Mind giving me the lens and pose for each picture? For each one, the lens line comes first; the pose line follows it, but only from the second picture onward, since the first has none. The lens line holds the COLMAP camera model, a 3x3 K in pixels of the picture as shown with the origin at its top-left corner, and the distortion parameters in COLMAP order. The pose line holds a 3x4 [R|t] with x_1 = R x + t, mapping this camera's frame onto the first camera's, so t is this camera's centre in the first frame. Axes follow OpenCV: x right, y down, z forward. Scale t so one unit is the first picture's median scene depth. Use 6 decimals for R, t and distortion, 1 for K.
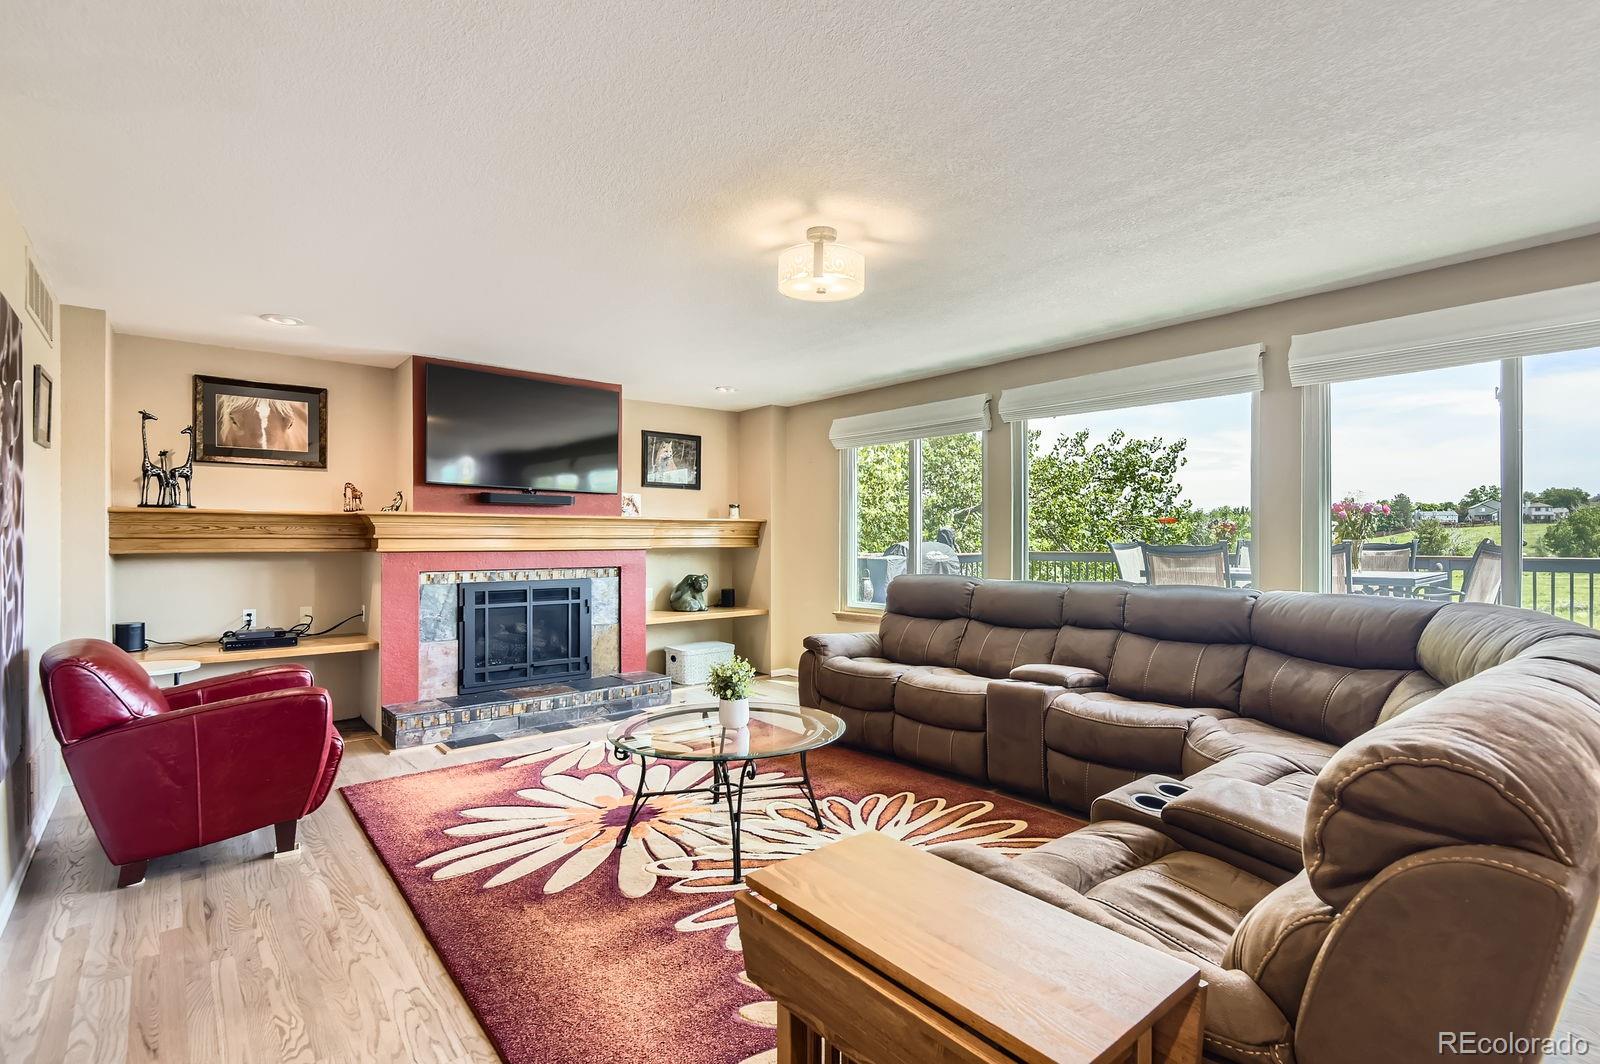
lens RADIAL K [[737.3, 0, 793.3], [0, 737.3, 533.1], [0, 0, 1]] dist [-0.003607, -0.002079]
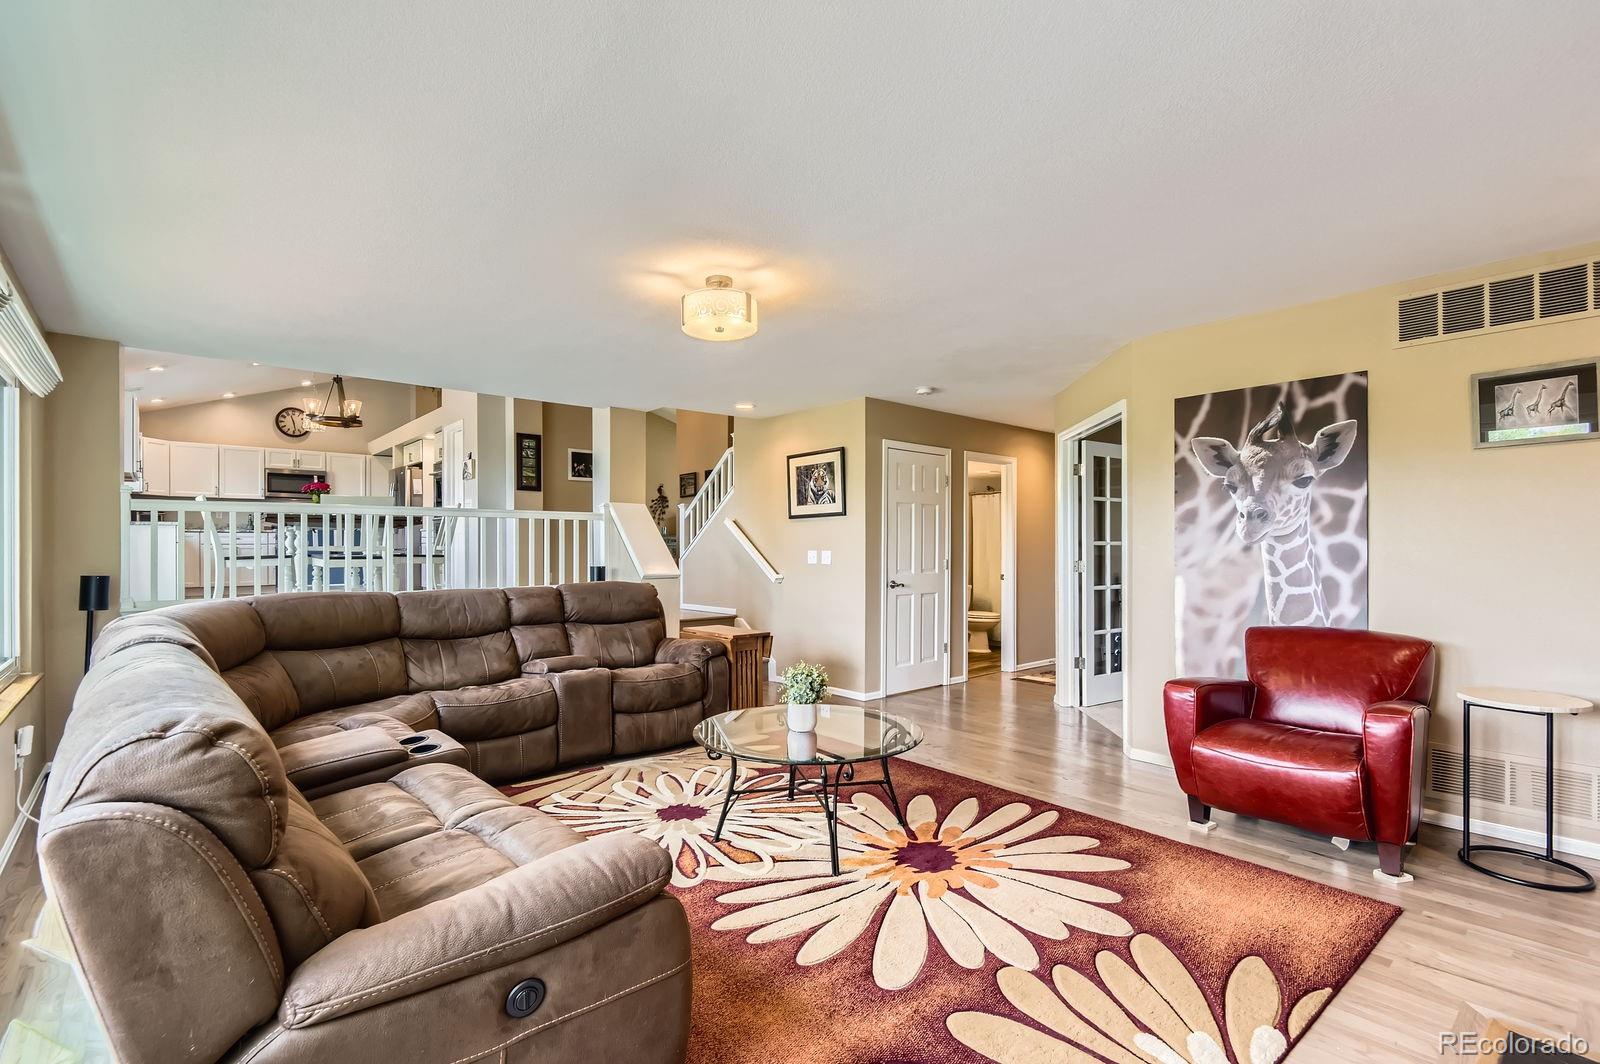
lens RADIAL K [[737.3, 0, 797.5], [0, 737.3, 543.2], [0, 0, 1]] dist [-0.003607, -0.002079]
pose [[-0.999809, 0.002740, -0.019336, -0.050189], [0.003125, 0.999797, -0.019926, 0.023629], [0.019277, -0.019982, -0.999614, 1.888747]]
